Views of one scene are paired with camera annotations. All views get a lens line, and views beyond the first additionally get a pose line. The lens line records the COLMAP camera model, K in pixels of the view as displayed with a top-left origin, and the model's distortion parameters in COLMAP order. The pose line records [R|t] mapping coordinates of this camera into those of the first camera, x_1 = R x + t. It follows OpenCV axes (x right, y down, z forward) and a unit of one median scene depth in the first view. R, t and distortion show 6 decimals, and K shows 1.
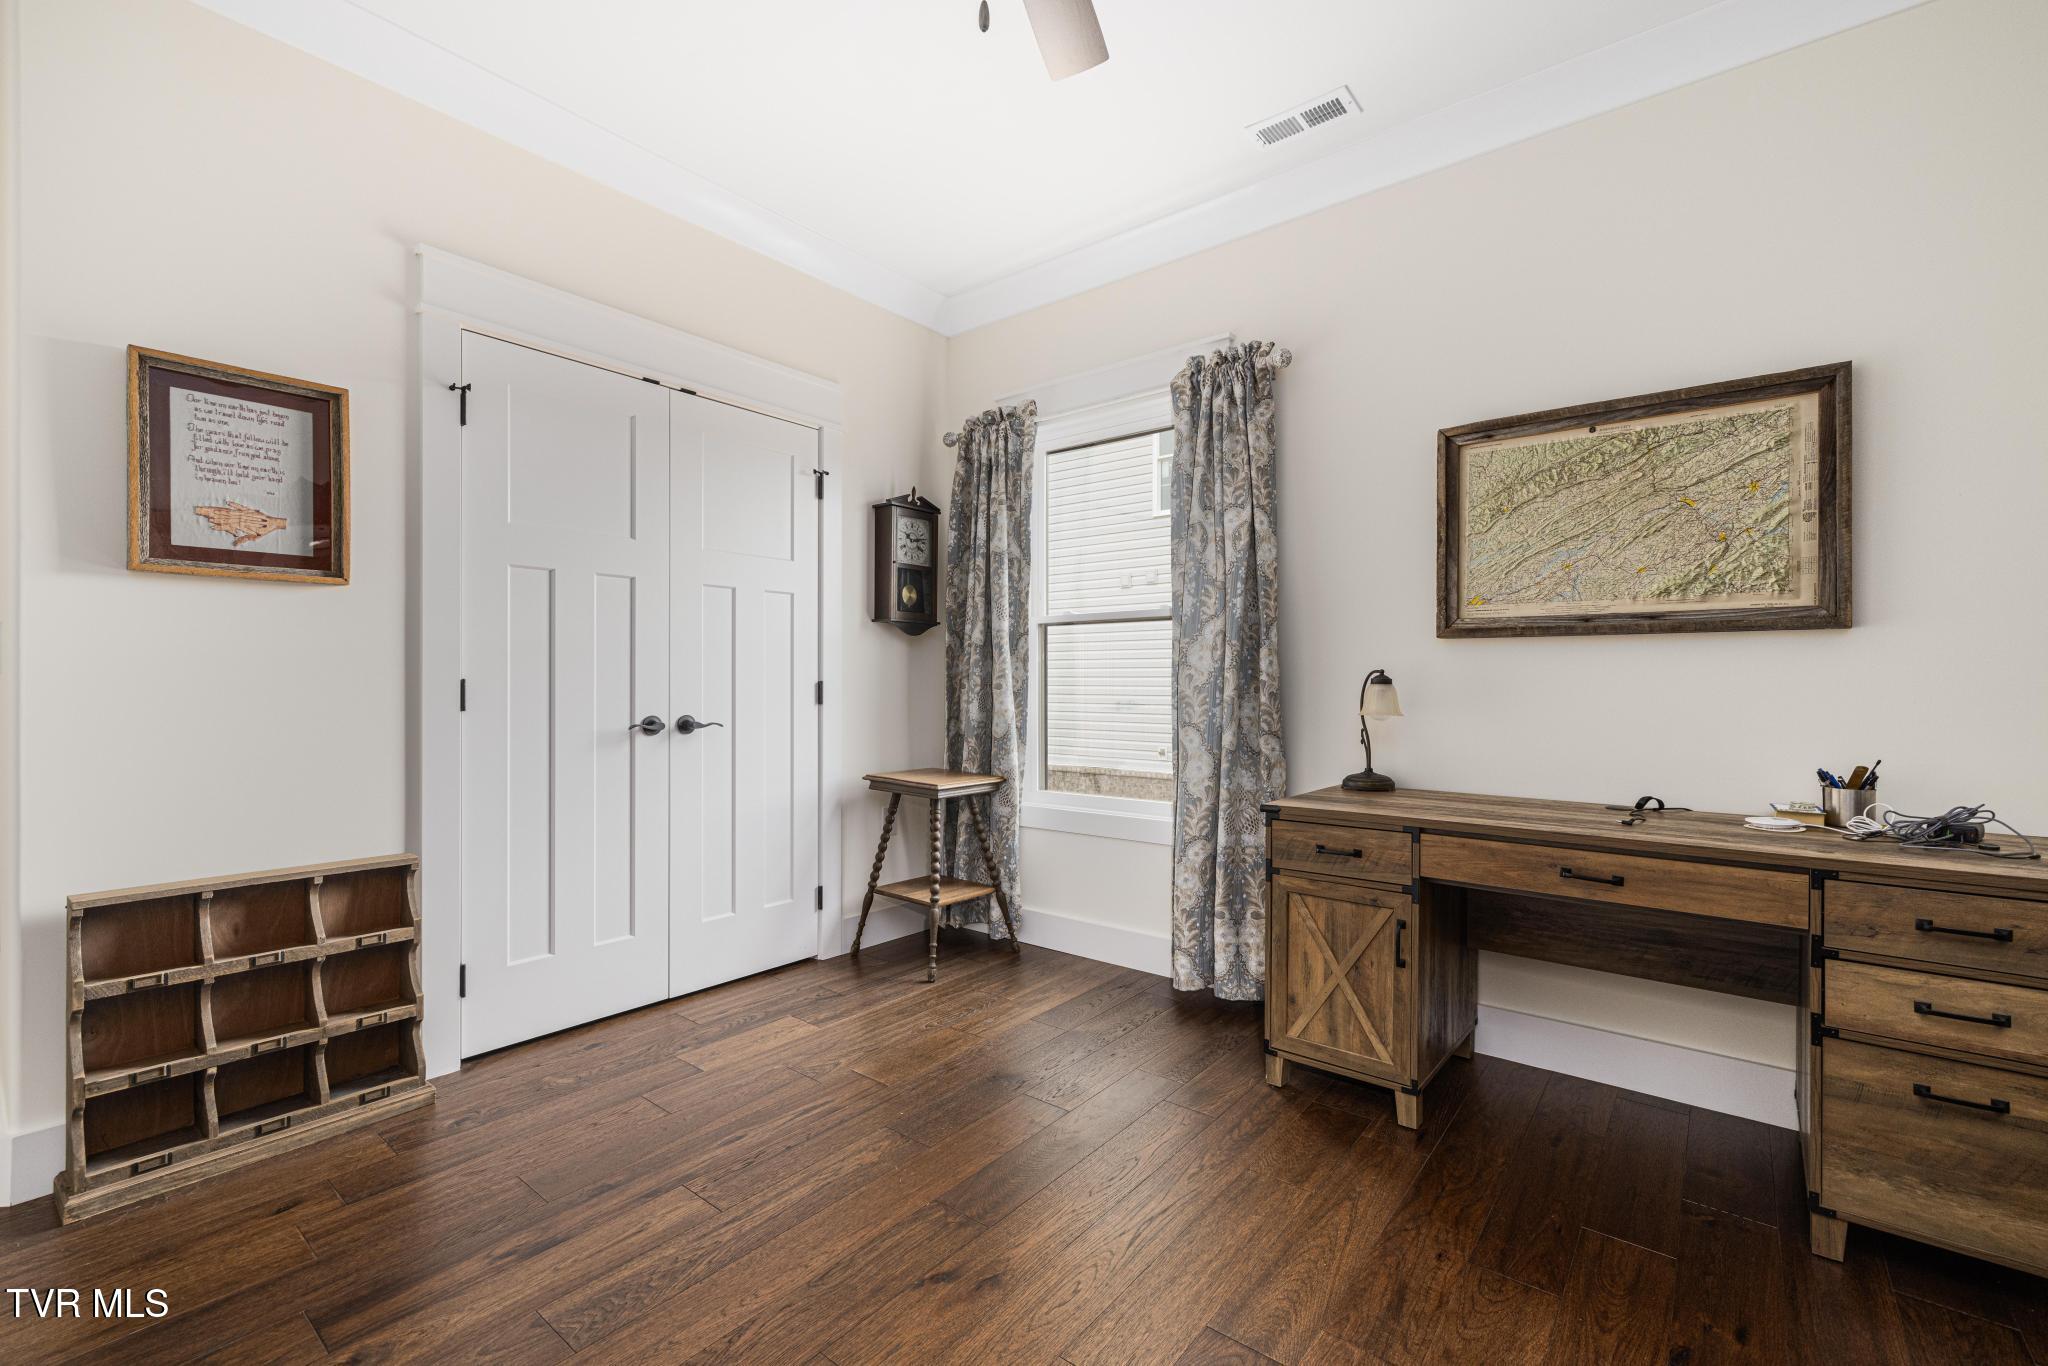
lens RADIAL K [[875.4, 0, 1024.0], [0, 875.4, 683.0], [0, 0, 1]] dist [-0.001721, -0.000226]
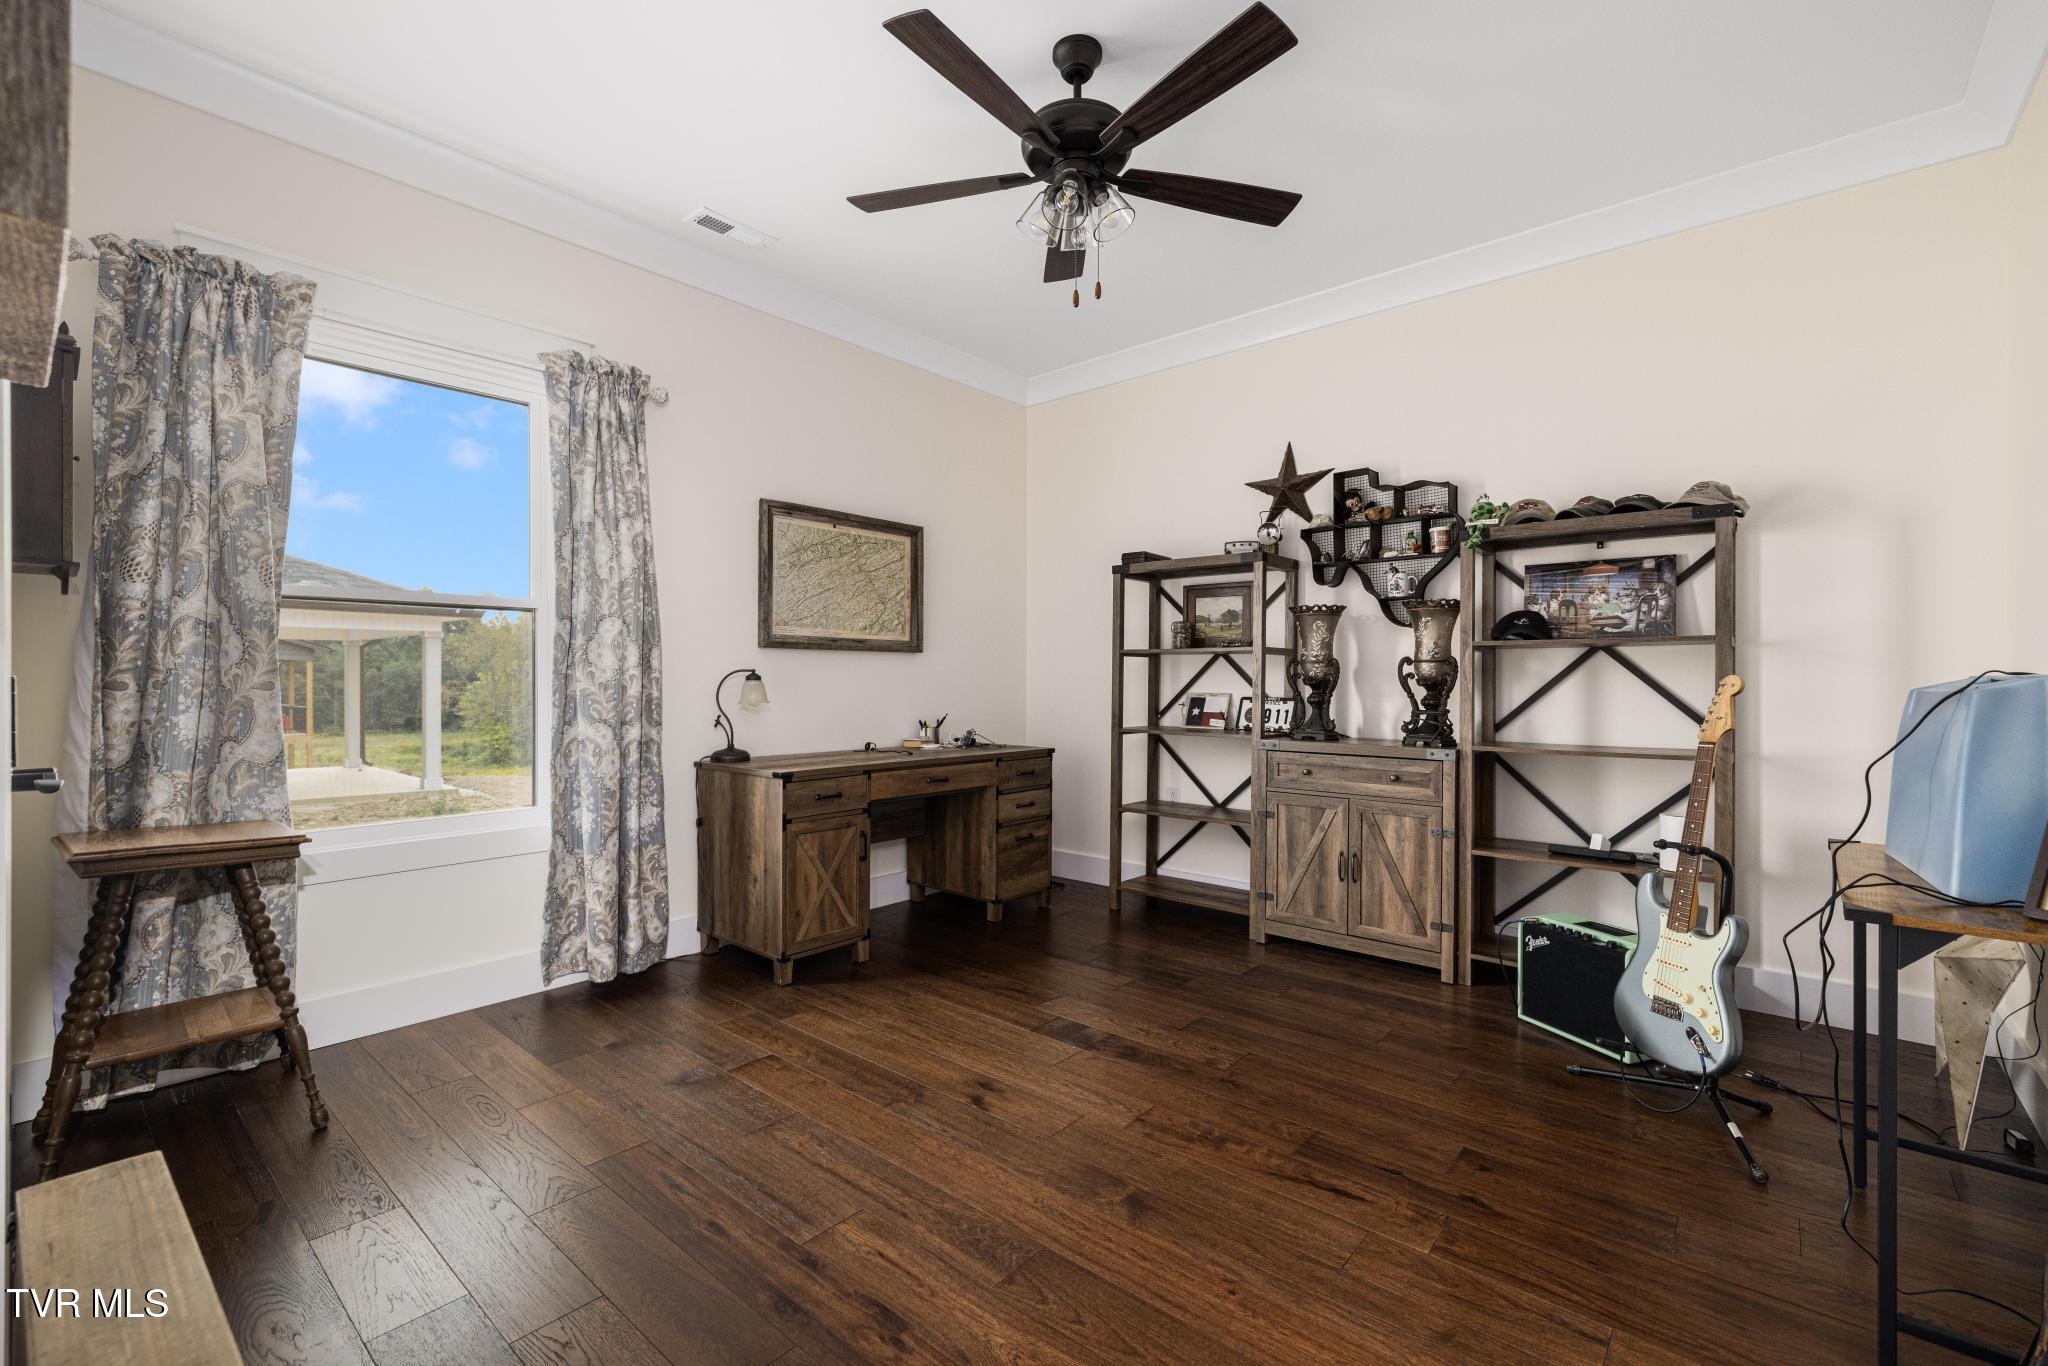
lens RADIAL K [[885.4, 0, 1024.0], [0, 885.4, 683.0], [0, 0, 1]] dist [0.000983, 0.000146]
pose [[0.029874, -0.009194, 0.999511, -1.090488], [-0.000117, 0.999958, 0.009201, -0.008709], [-0.999554, -0.000392, 0.029872, 0.631682]]
